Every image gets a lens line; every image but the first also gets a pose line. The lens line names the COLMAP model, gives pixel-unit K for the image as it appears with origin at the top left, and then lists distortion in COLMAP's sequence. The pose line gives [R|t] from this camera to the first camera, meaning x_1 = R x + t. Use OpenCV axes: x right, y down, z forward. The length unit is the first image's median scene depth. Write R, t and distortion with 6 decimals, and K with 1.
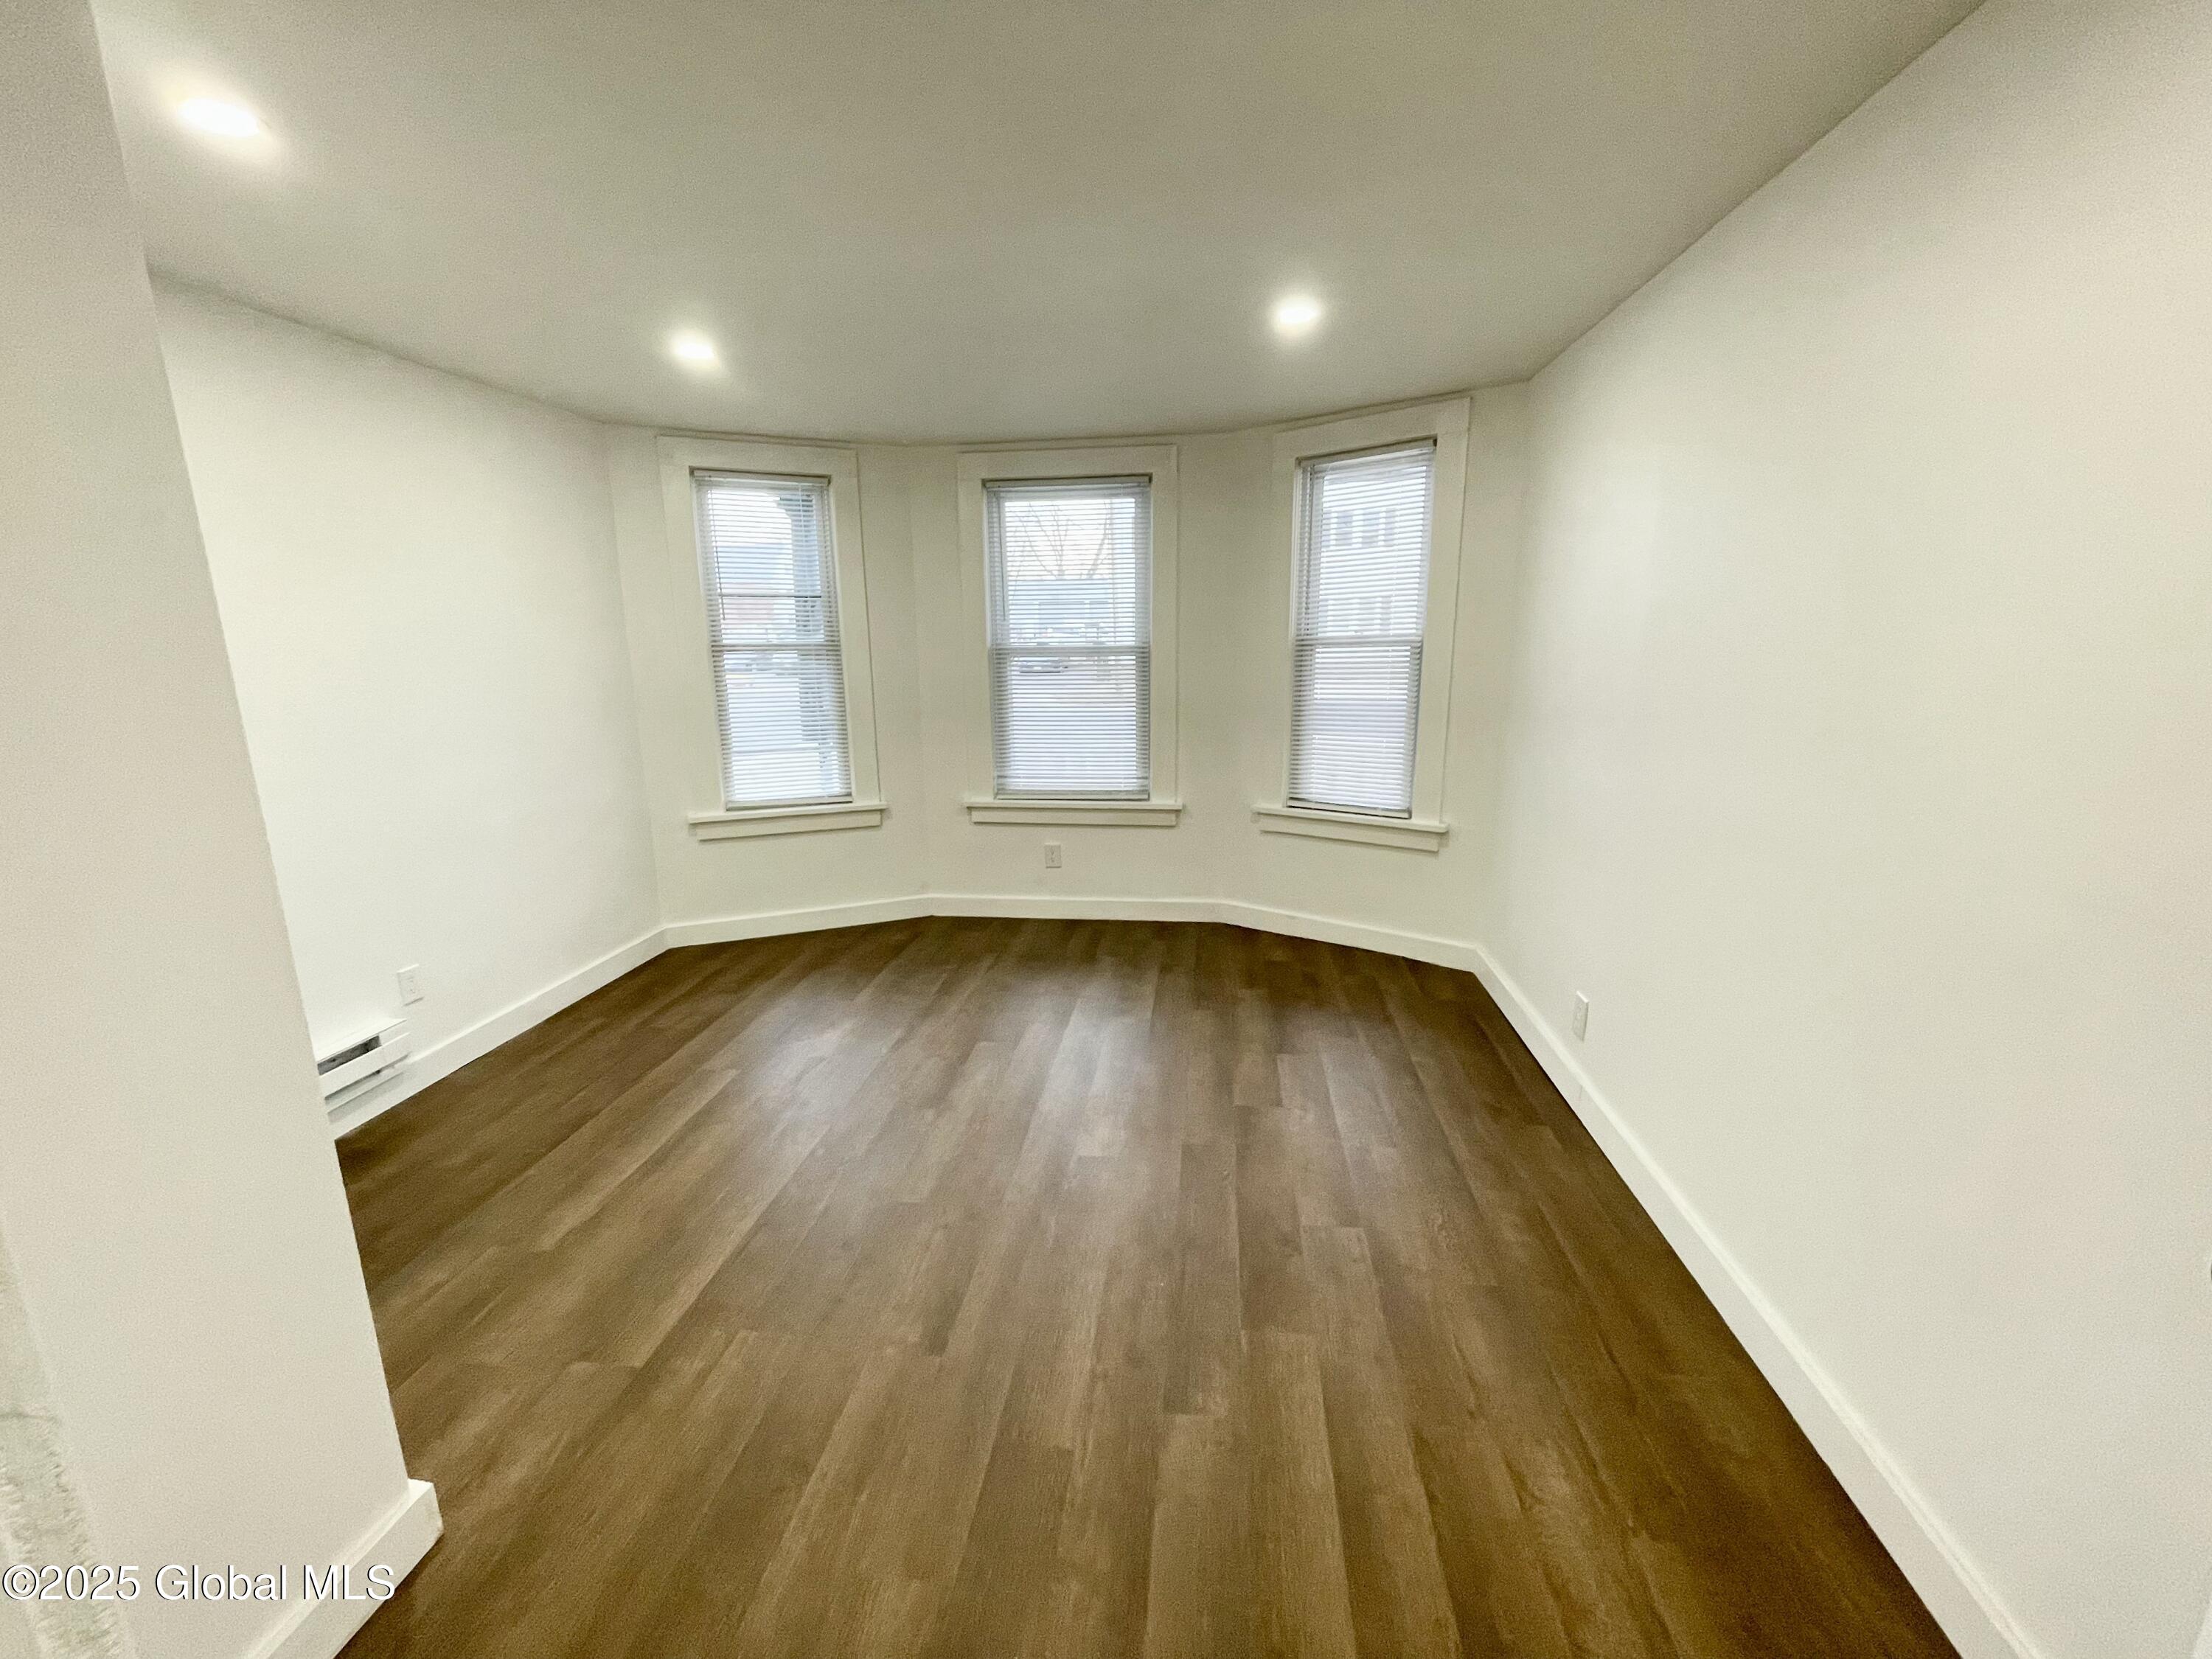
lens RADIAL K [[907.6, 0, 1109.0], [0, 907.6, 824.5], [0, 0, 1]] dist [-0.015662, 0.007659]
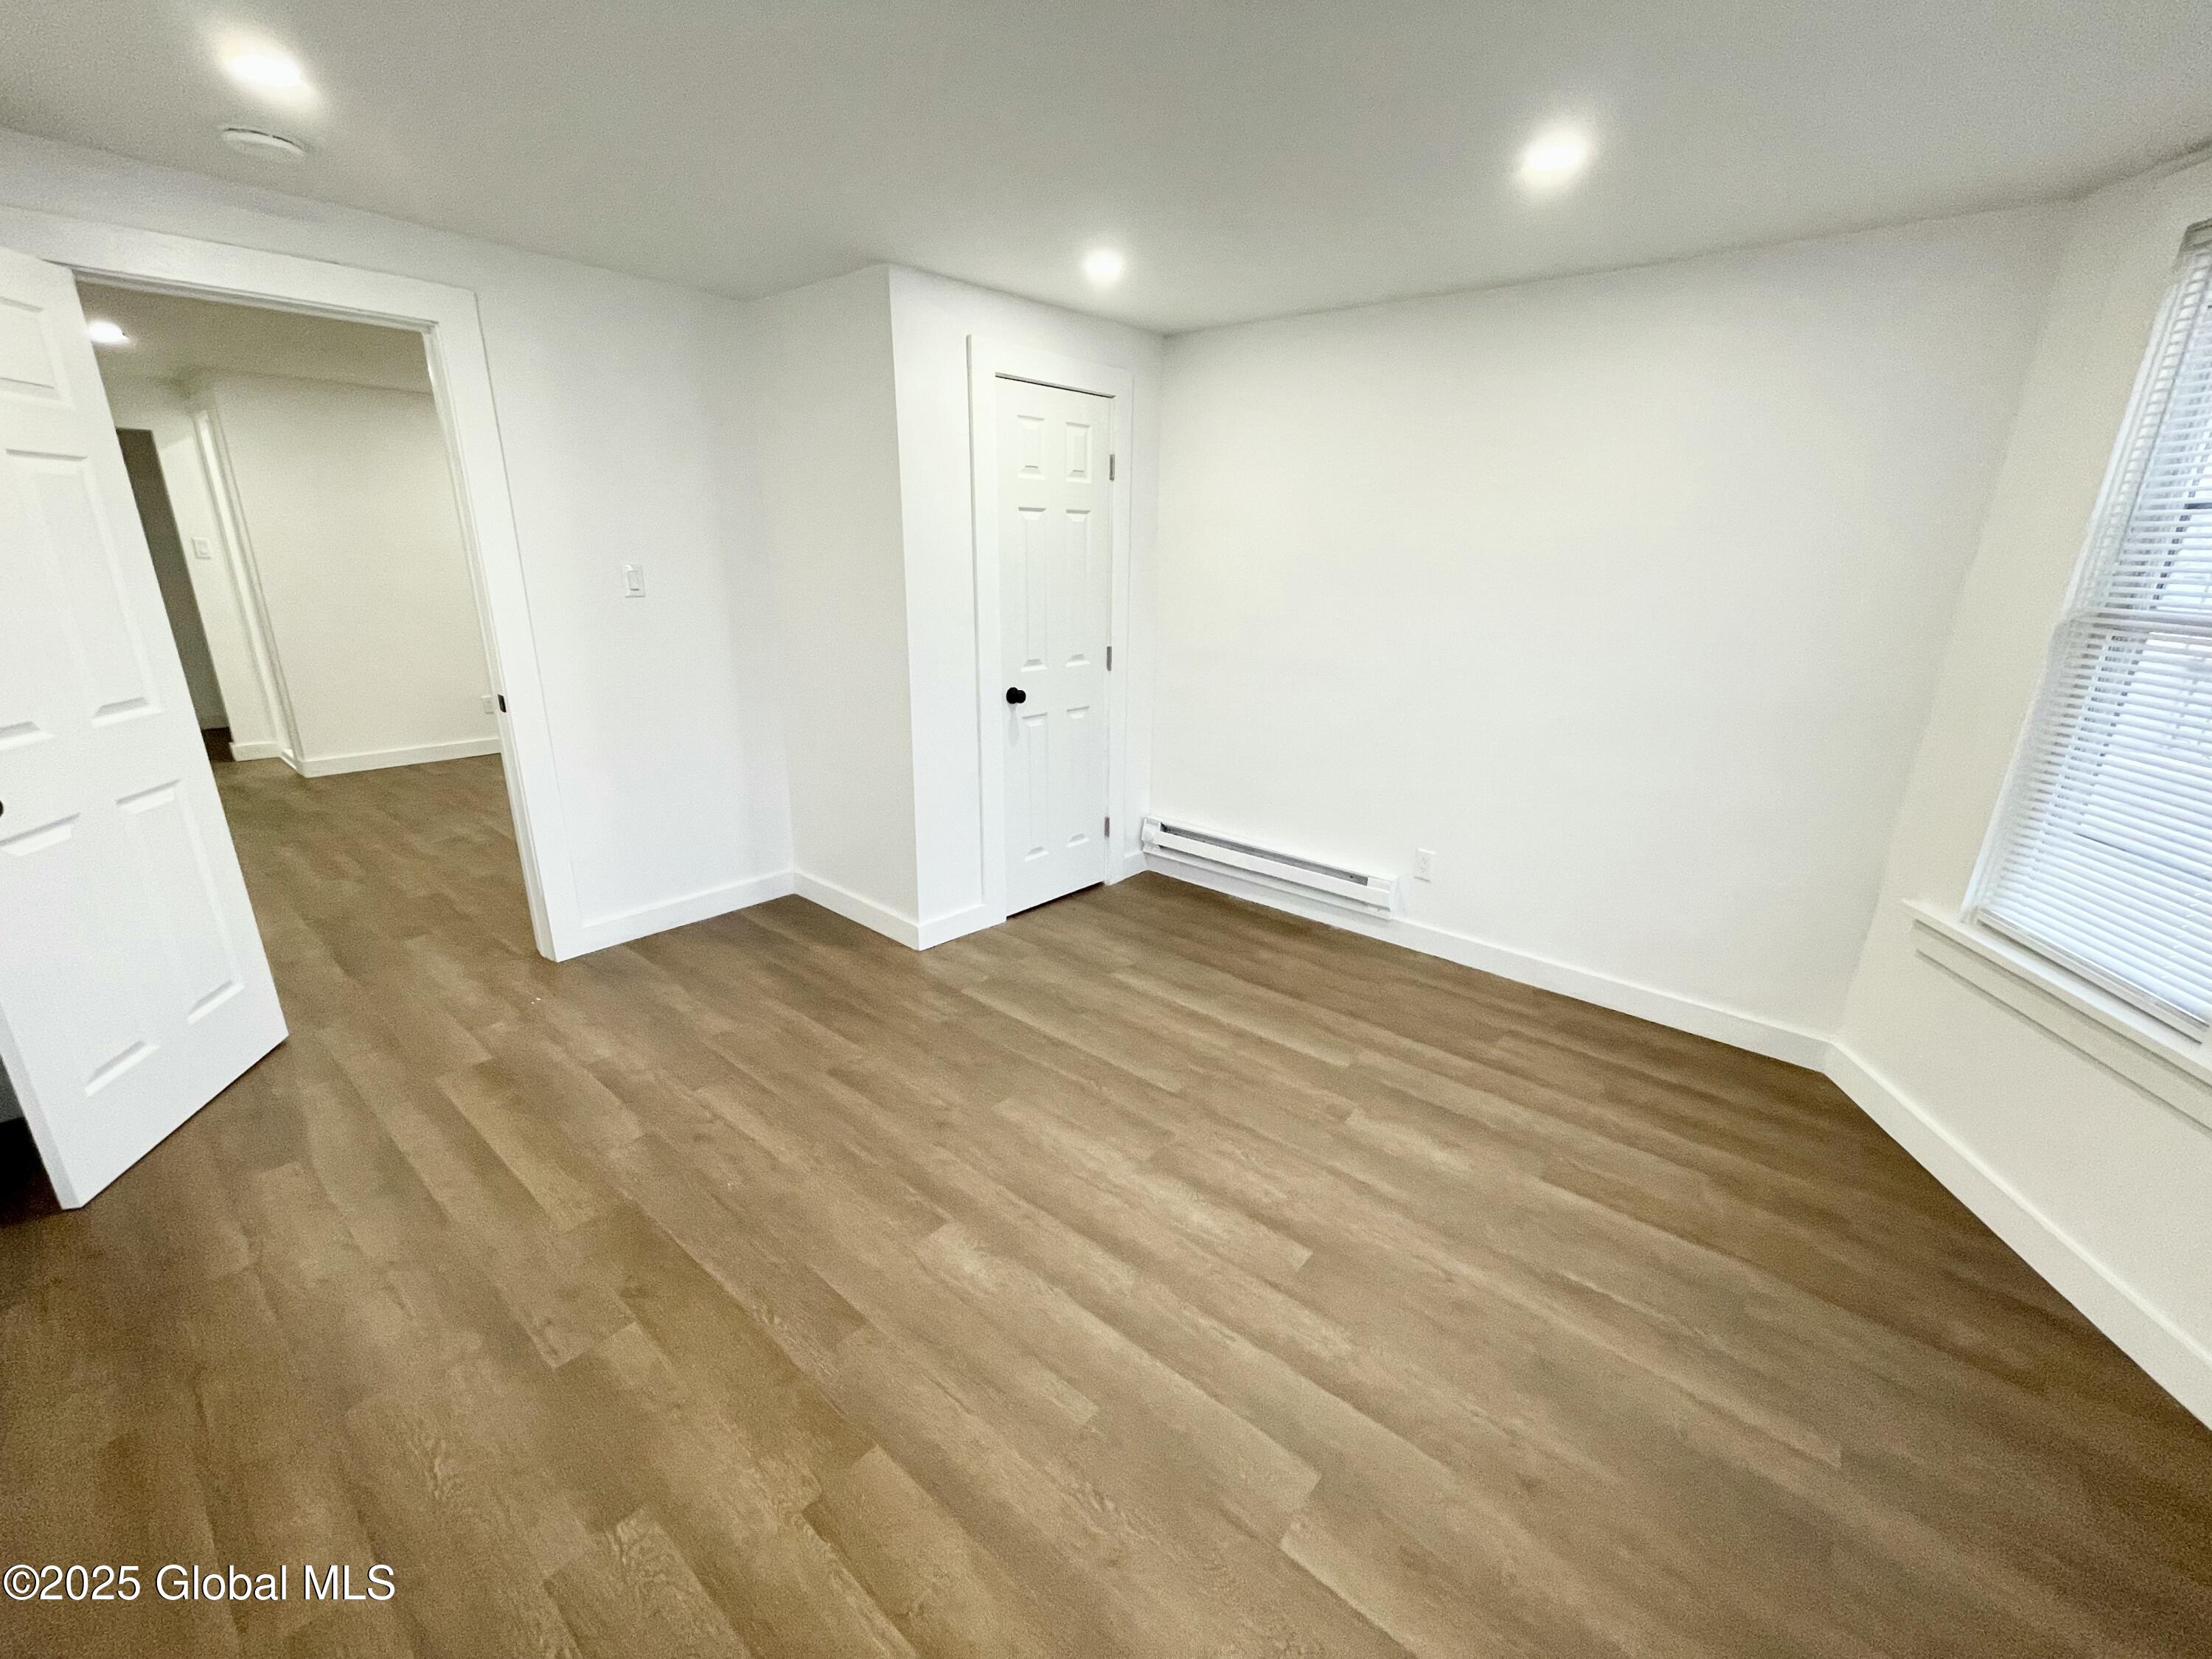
lens RADIAL K [[907.6, 0, 1109.0], [0, 907.6, 824.5], [0, 0, 1]] dist [-0.015662, 0.007659]
pose [[-0.542903, 0.244184, -0.803511, 0.364017], [-0.194567, 0.894188, 0.403202, -0.248495], [0.816945, 0.375237, -0.437947, 1.071339]]
